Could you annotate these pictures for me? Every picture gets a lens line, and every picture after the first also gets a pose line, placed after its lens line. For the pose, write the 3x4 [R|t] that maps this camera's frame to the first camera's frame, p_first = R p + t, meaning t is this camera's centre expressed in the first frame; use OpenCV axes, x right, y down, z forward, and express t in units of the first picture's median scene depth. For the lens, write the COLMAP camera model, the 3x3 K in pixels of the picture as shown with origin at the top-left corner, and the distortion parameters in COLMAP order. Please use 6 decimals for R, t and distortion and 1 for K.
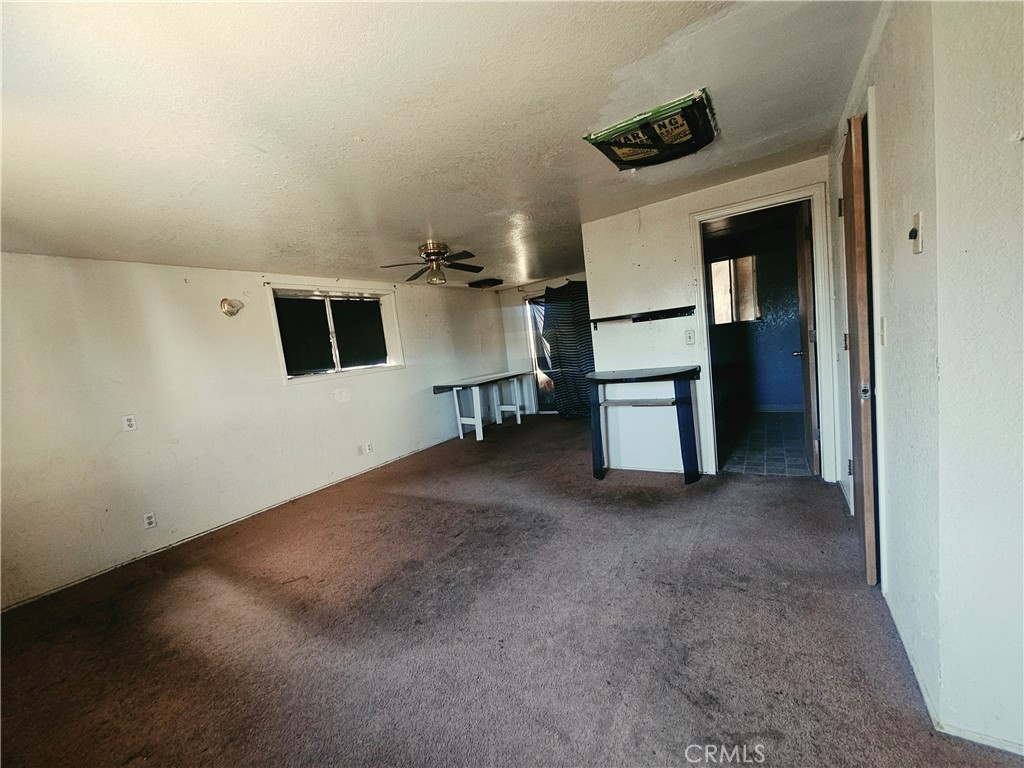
lens RADIAL K [[417.5, 0, 510.2], [0, 417.5, 384.9], [0, 0, 1]] dist [-0.007083, -0.000254]
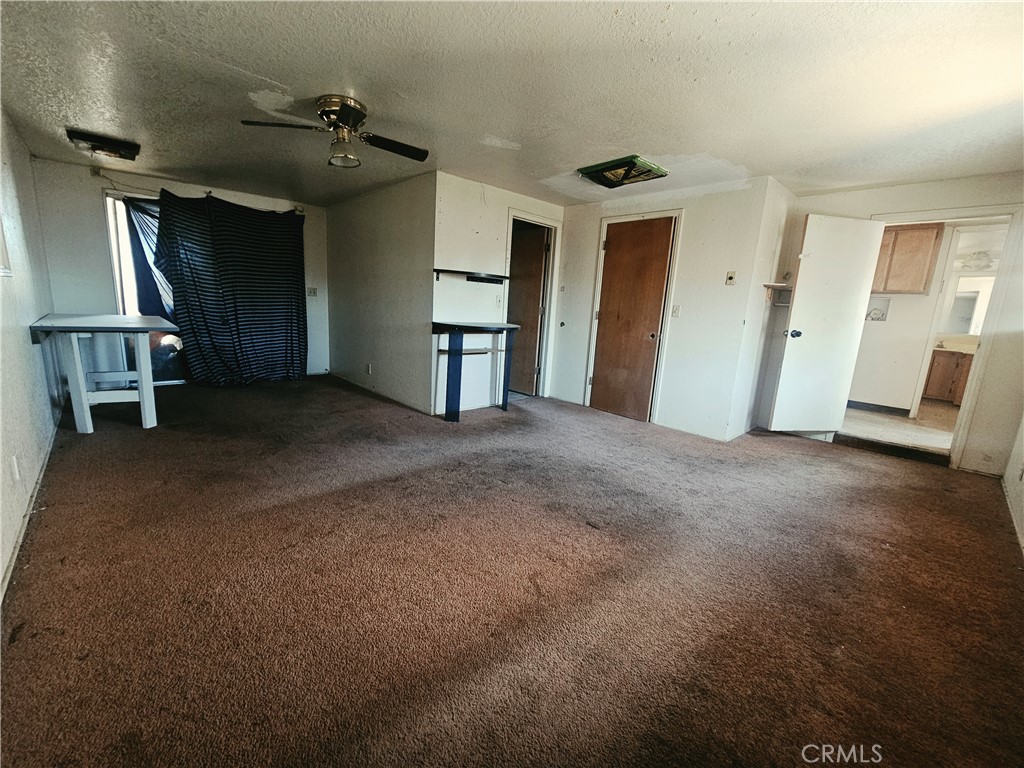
lens RADIAL K [[417.5, 0, 509.5], [0, 417.5, 383.4], [0, 0, 1]] dist [-0.007083, -0.000254]
pose [[0.254296, -0.049652, 0.965851, -0.820659], [0.010820, 0.998765, 0.048495, 0.080615], [-0.967066, -0.001881, 0.254519, 0.618587]]
